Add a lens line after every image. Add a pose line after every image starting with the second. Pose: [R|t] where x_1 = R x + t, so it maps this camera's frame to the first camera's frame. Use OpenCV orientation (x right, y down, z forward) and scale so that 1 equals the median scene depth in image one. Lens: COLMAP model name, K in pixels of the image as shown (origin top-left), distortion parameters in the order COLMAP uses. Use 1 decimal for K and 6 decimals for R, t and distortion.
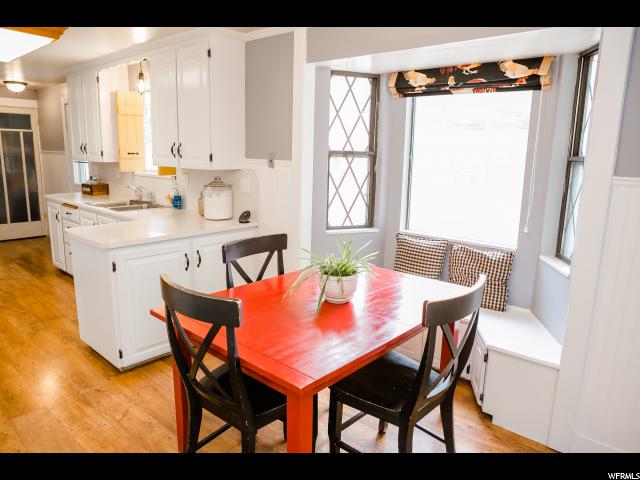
lens RADIAL K [[450.8, 0, 324.4], [0, 450.8, 241.0], [0, 0, 1]] dist [-0.107959, 0.096581]
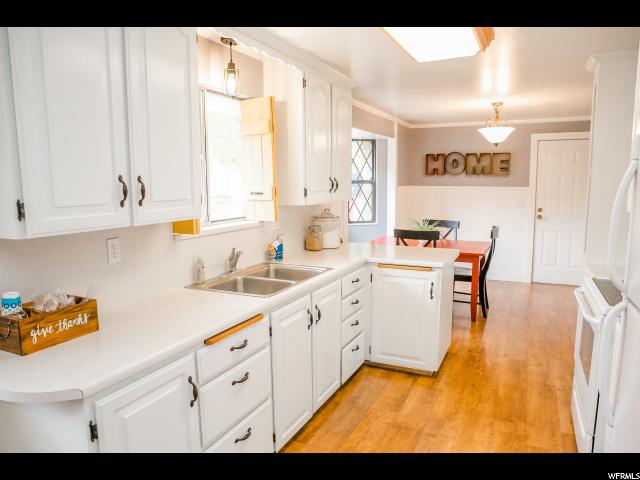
lens RADIAL K [[450.8, 0, 324.4], [0, 450.8, 241.0], [0, 0, 1]] dist [-0.107959, 0.096581]
pose [[-0.286586, -0.145216, 0.946985, -1.388231], [0.188977, 0.960458, 0.204472, -0.317581], [-0.939232, 0.237557, -0.247811, 1.412592]]
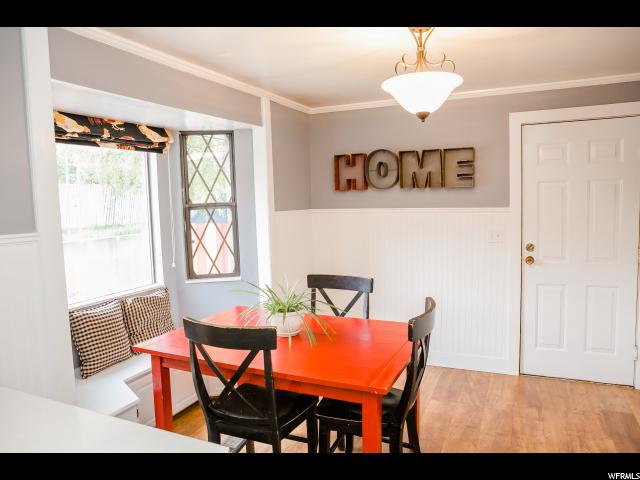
lens RADIAL K [[450.8, 0, 324.4], [0, 450.8, 241.0], [0, 0, 1]] dist [-0.107959, 0.096581]
pose [[-0.301408, -0.100602, 0.948173, -0.706075], [0.208098, 0.963506, 0.168379, -0.182085], [-0.930510, 0.248063, -0.269473, 0.793293]]
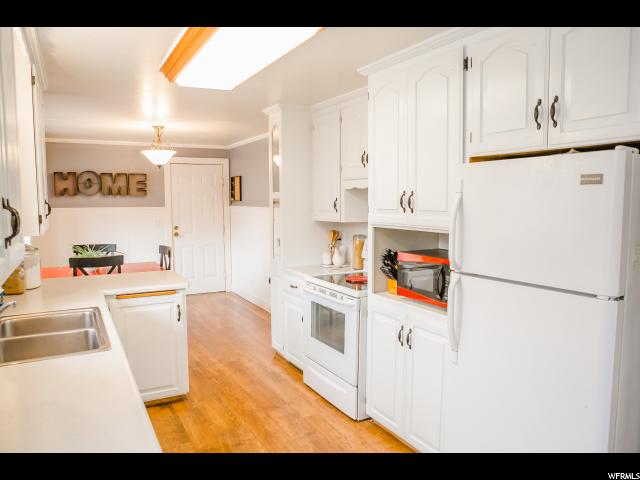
lens RADIAL K [[450.8, 0, 324.4], [0, 450.8, 241.0], [0, 0, 1]] dist [-0.107959, 0.096581]
pose [[-0.947742, -0.047932, 0.315418, -1.142203], [0.046232, 0.957581, 0.284432, -0.378463], [-0.315671, 0.284150, -0.905323, 1.705973]]
